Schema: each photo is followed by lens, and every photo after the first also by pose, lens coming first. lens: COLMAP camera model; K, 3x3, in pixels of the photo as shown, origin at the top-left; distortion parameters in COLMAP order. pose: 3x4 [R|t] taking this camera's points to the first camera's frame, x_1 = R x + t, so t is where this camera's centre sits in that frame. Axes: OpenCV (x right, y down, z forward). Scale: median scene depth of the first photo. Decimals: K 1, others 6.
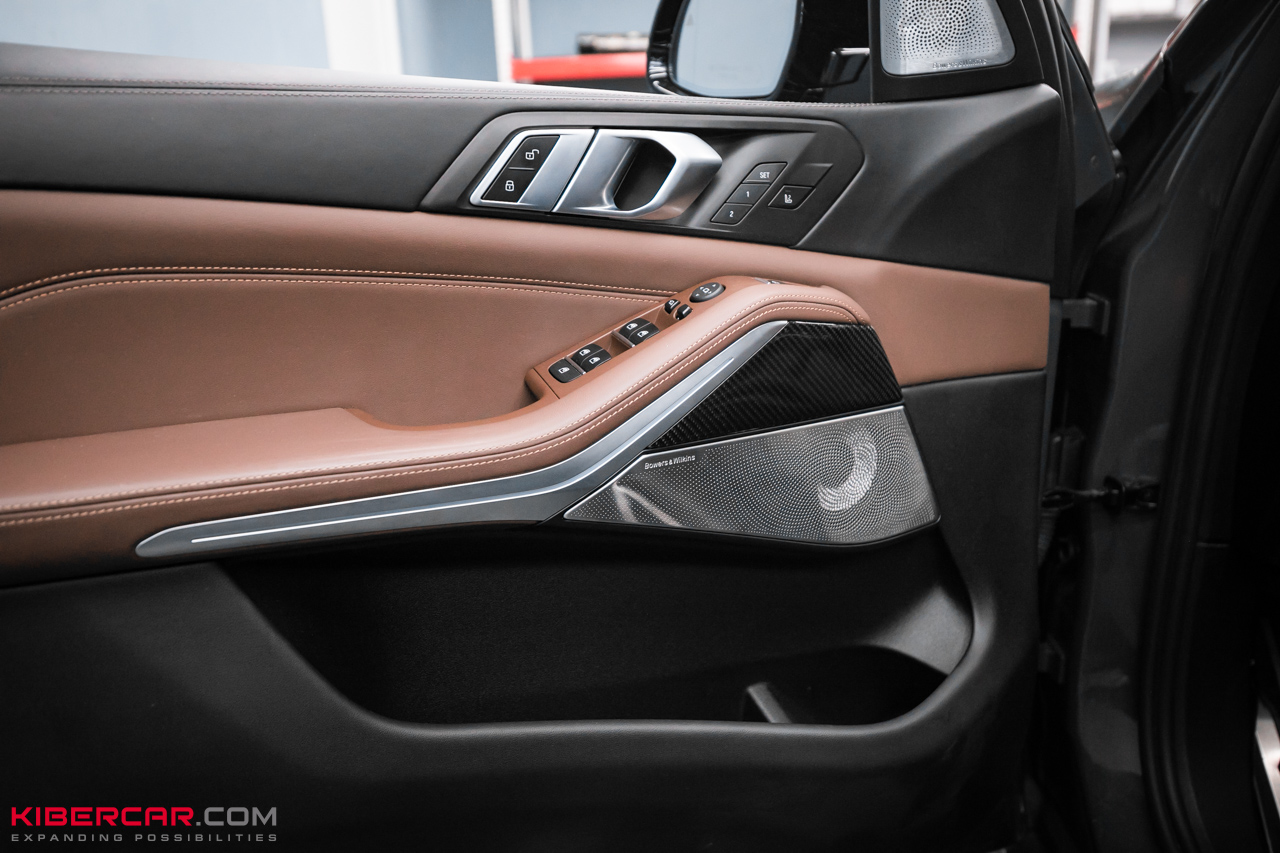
lens RADIAL K [[1182.4, 0, 640.0], [0, 1182.4, 426.5], [0, 0, 1]] dist [0.050056, 0.005588]
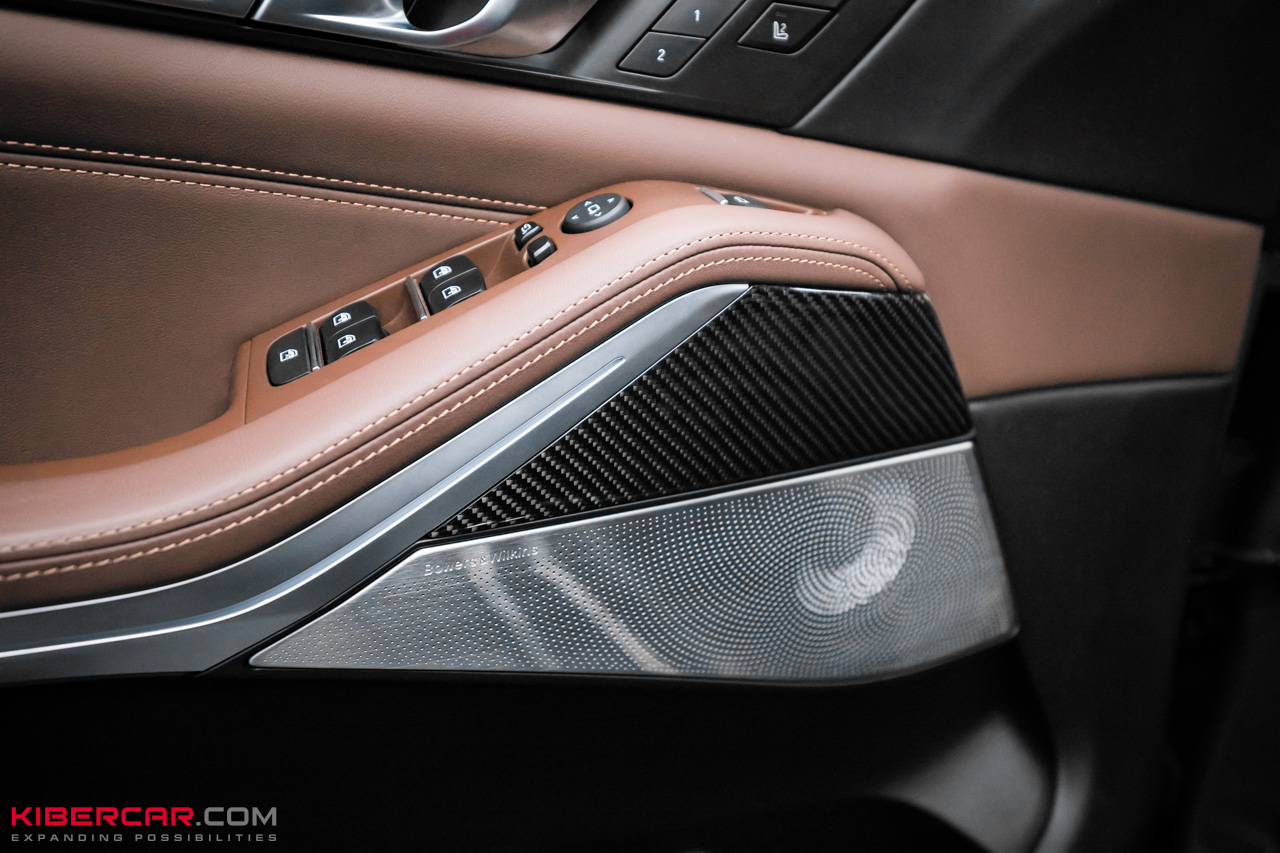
lens RADIAL K [[1182.4, 0, 640.0], [0, 1182.4, 426.5], [0, 0, 1]] dist [0.050056, 0.005588]
pose [[0.996273, 0.072791, -0.046287, 0.102306], [-0.067635, 0.992212, 0.104597, -0.075868], [0.053540, -0.101076, 0.993437, 0.486070]]
